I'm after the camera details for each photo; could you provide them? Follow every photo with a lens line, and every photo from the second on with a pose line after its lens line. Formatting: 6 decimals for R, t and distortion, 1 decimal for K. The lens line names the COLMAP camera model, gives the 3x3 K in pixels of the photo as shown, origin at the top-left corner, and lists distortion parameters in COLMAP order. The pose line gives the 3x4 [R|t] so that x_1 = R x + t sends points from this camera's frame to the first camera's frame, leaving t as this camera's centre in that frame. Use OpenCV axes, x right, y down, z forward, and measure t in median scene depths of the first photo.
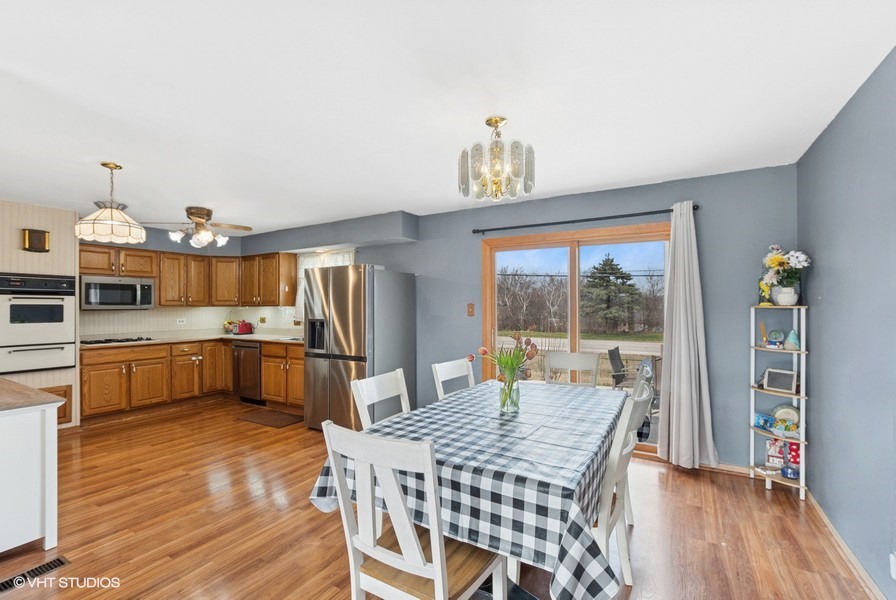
lens RADIAL K [[396.1, 0, 450.4], [0, 396.1, 307.6], [0, 0, 1]] dist [-0.018001, -0.000126]
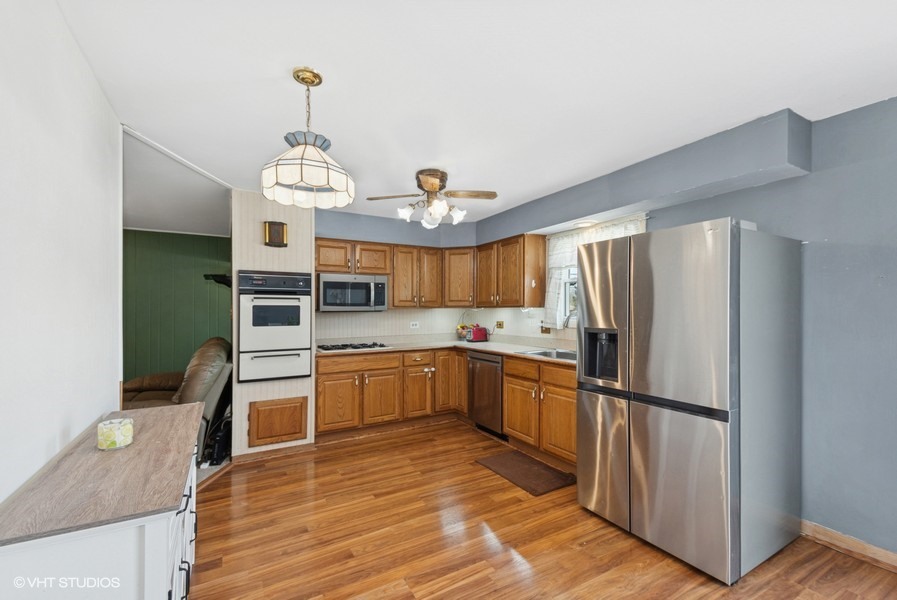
lens RADIAL K [[386.5, 0, 452.4], [0, 386.5, 308.0], [0, 0, 1]] dist [0.001388, -0.000100]
pose [[0.868826, -0.001202, -0.495116, -0.218736], [-0.001290, 0.999988, -0.004691, 0.001643], [0.495116, 0.004715, 0.868814, 0.346722]]
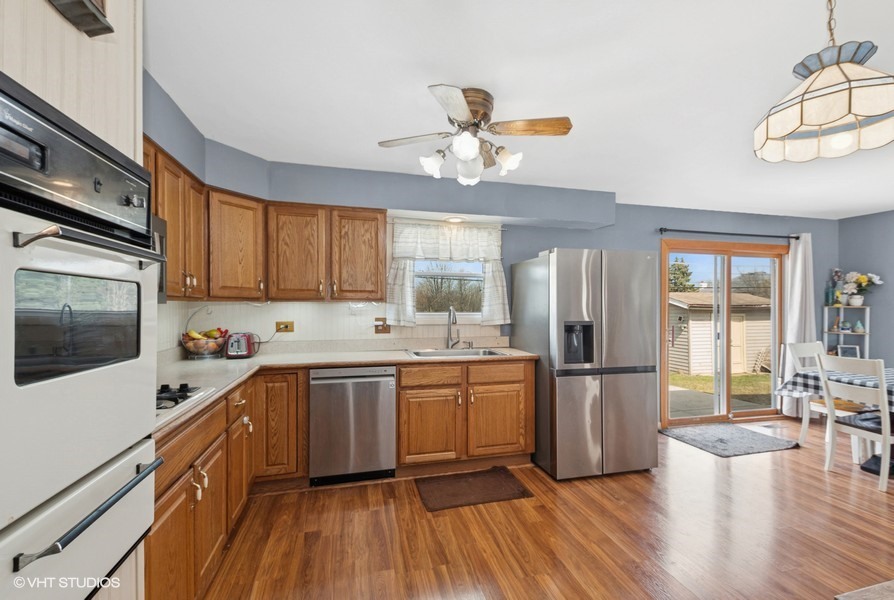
lens RADIAL K [[385.2, 0, 450.9], [0, 385.2, 308.0], [0, 0, 1]] dist [0.001388, -0.000100]
pose [[0.708702, 0.002295, 0.705504, -0.877291], [-0.004374, 0.999990, 0.001141, 0.004764], [-0.705494, -0.003894, 0.708705, 0.597611]]
